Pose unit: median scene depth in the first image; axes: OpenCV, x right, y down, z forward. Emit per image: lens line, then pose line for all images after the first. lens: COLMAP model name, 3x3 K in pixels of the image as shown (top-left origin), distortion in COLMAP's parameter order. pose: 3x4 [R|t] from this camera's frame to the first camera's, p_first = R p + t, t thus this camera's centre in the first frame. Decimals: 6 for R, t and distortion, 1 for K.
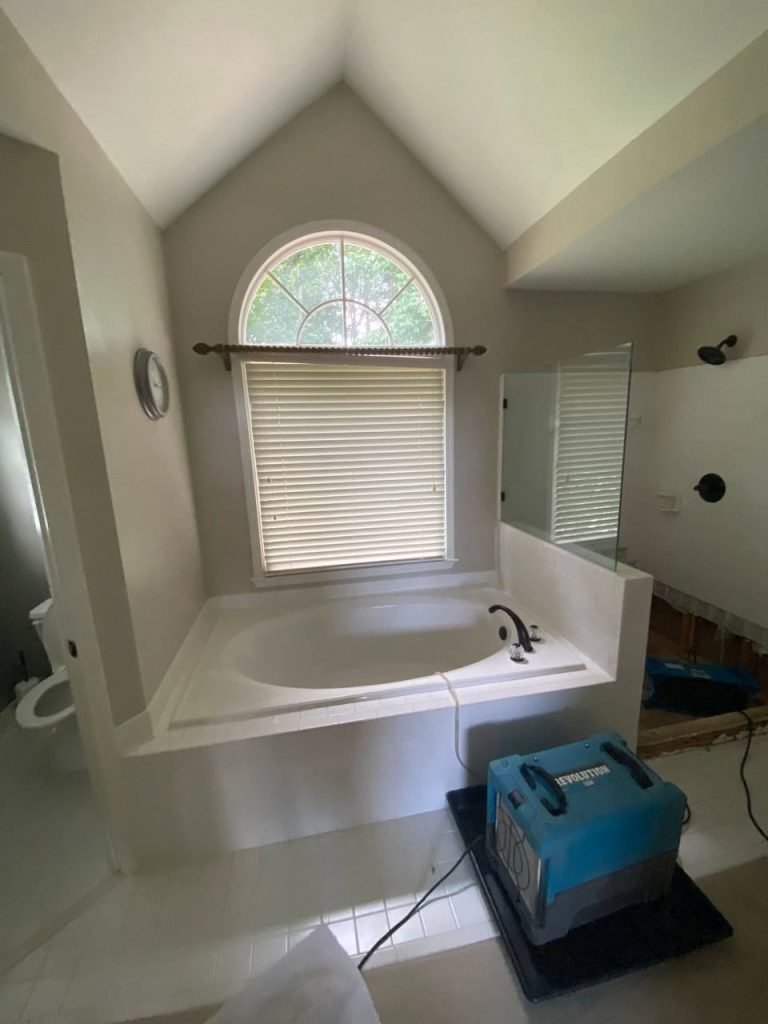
lens RADIAL K [[406.6, 0, 382.3], [0, 406.6, 508.5], [0, 0, 1]] dist [-0.000302, 0.000128]
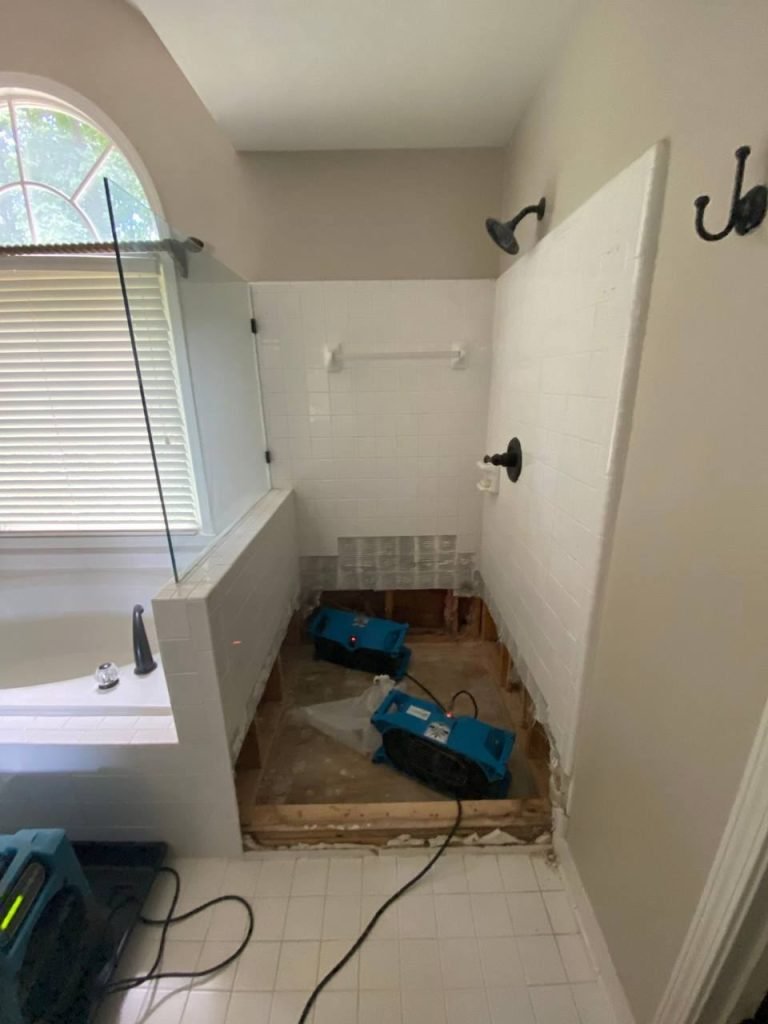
lens RADIAL K [[422.6, 0, 384.0], [0, 422.6, 512.0], [0, 0, 1]] dist [0.000291, -0.014968]
pose [[0.981183, 0.078003, -0.176620, 0.759951], [-0.057116, 0.991080, 0.120405, -0.041264], [0.184437, -0.108051, 0.976887, 0.326330]]
